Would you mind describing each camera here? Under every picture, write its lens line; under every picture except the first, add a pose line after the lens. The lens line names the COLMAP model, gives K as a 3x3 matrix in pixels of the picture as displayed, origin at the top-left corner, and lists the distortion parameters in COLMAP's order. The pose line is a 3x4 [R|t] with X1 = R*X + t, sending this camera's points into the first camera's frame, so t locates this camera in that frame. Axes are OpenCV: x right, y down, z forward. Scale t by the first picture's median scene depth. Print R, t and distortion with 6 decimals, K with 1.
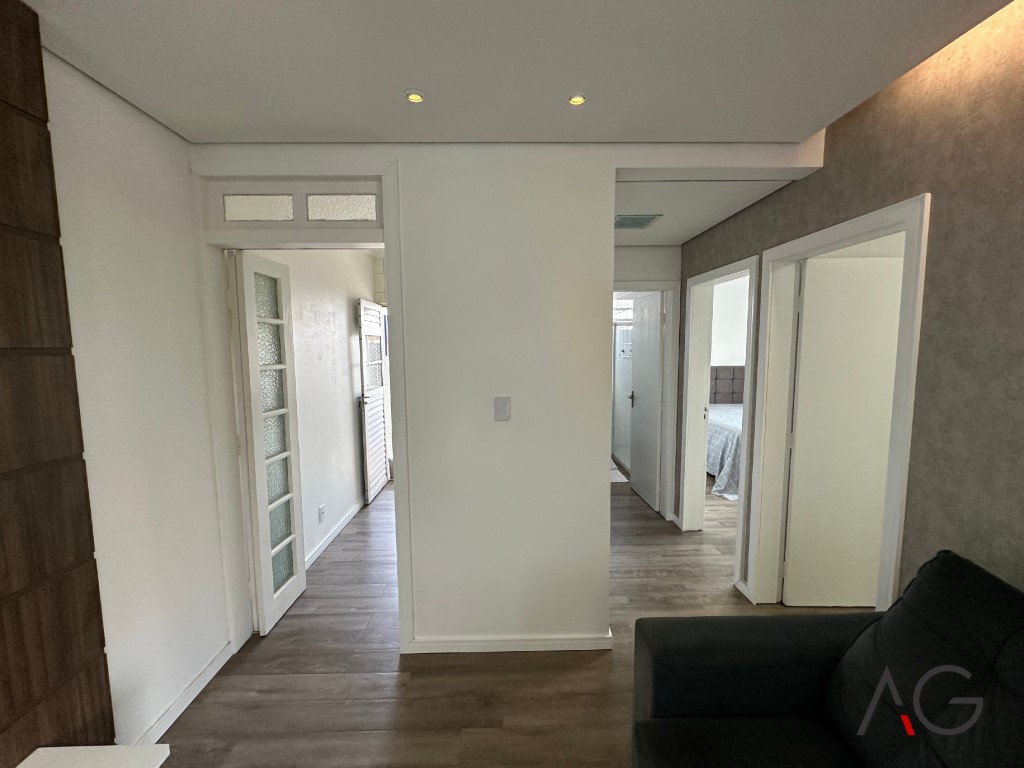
lens RADIAL K [[408.2, 0, 512.0], [0, 408.2, 384.0], [0, 0, 1]] dist [-0.000939, 0.000349]
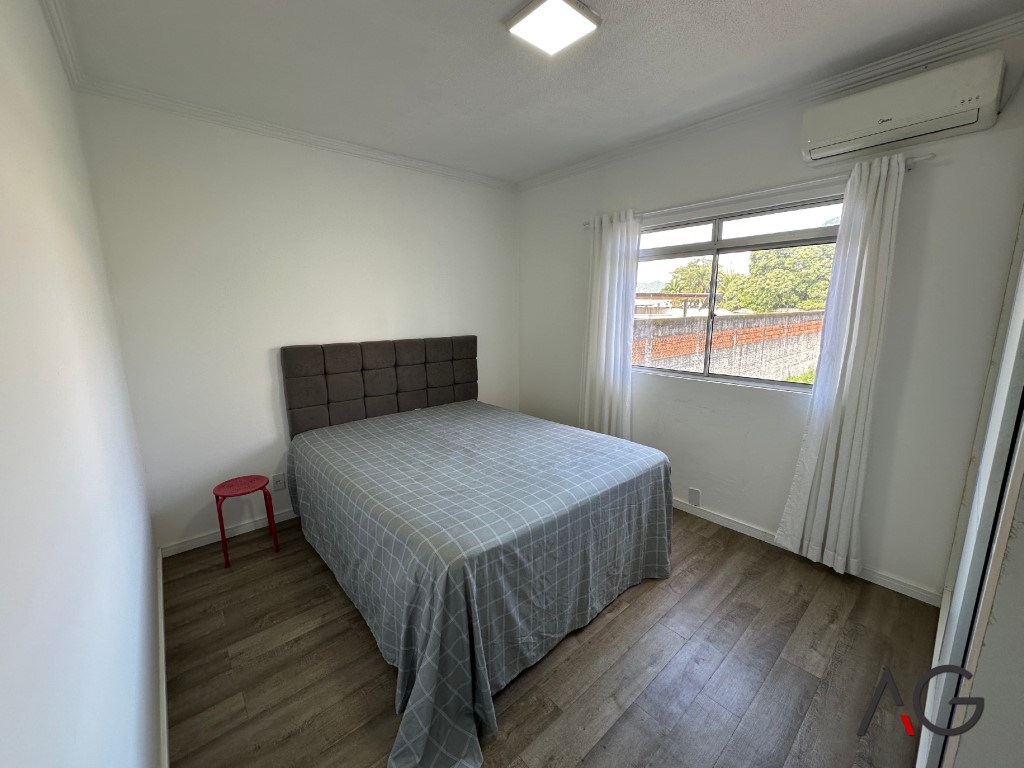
lens RADIAL K [[408.2, 0, 512.0], [0, 408.2, 384.0], [0, 0, 1]] dist [-0.000939, 0.000349]
pose [[0.768997, -0.118096, 0.628250, 0.543364], [0.059625, 0.991754, 0.113443, -0.073499], [-0.636466, -0.049778, 0.769697, 0.966260]]
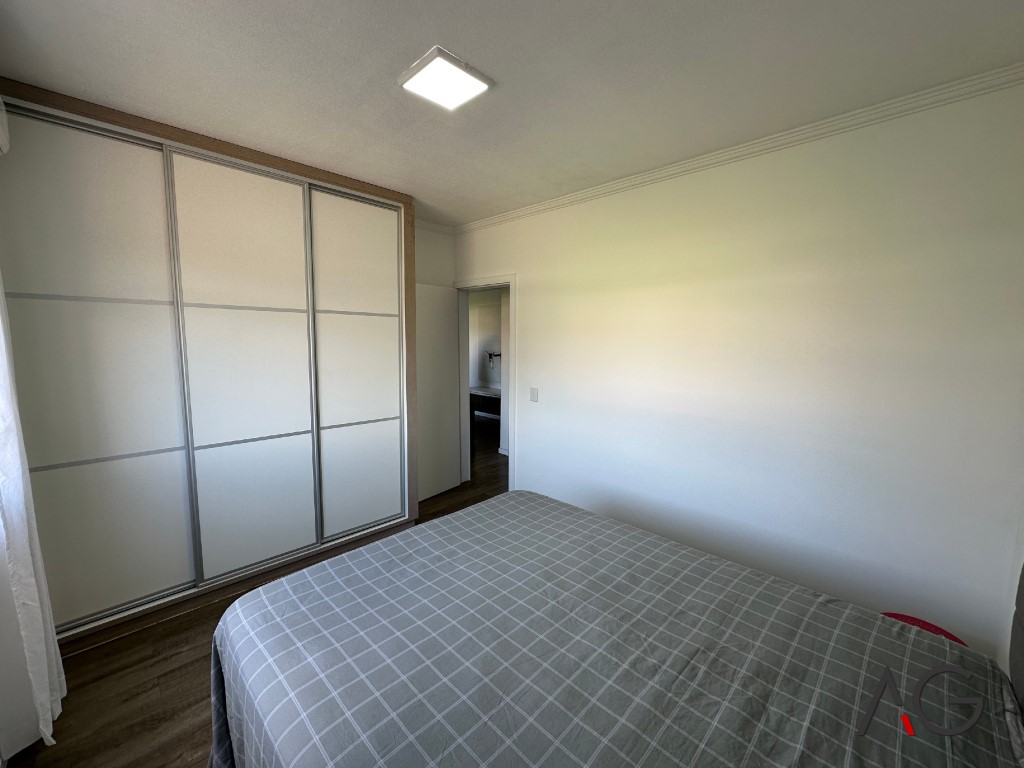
lens RADIAL K [[408.2, 0, 512.0], [0, 408.2, 384.0], [0, 0, 1]] dist [-0.000939, 0.000349]
pose [[-0.716599, 0.075925, -0.693341, 1.318959], [-0.067405, 0.981866, 0.177186, -0.183026], [0.694221, 0.173706, -0.698486, 1.876713]]
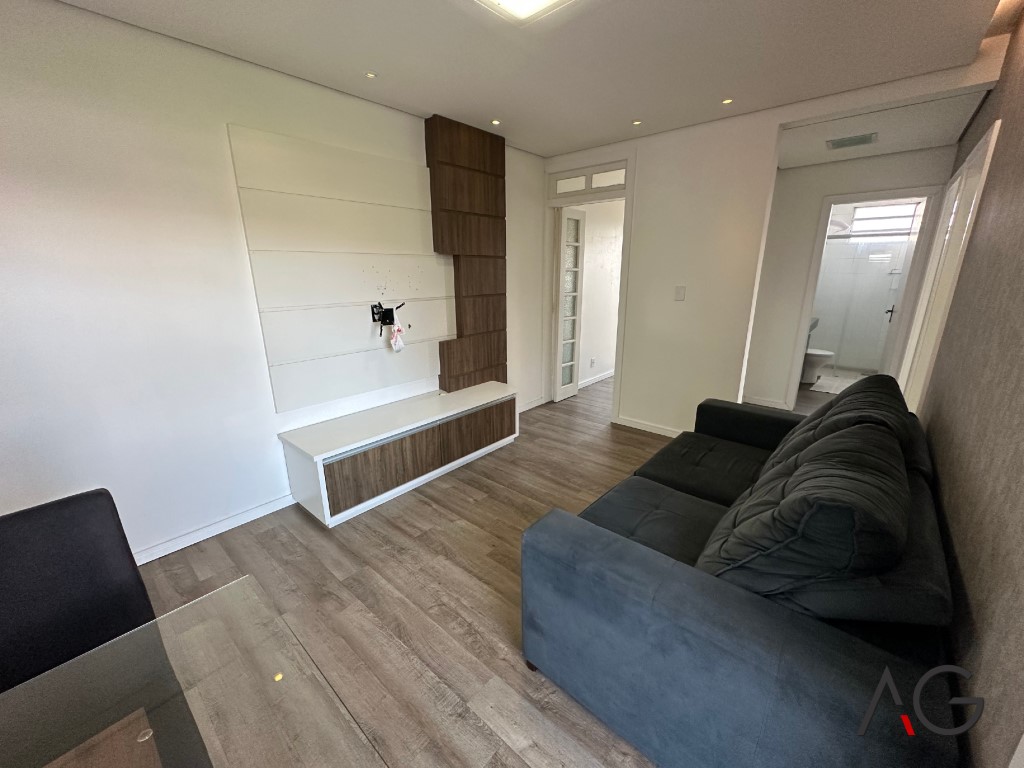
lens RADIAL K [[408.2, 0, 512.0], [0, 408.2, 384.0], [0, 0, 1]] dist [-0.000939, 0.000349]
pose [[0.740642, 0.186287, -0.645560, 0.385303], [-0.063872, 0.975966, 0.208352, 0.072862], [0.668858, -0.113081, 0.734740, -0.463856]]
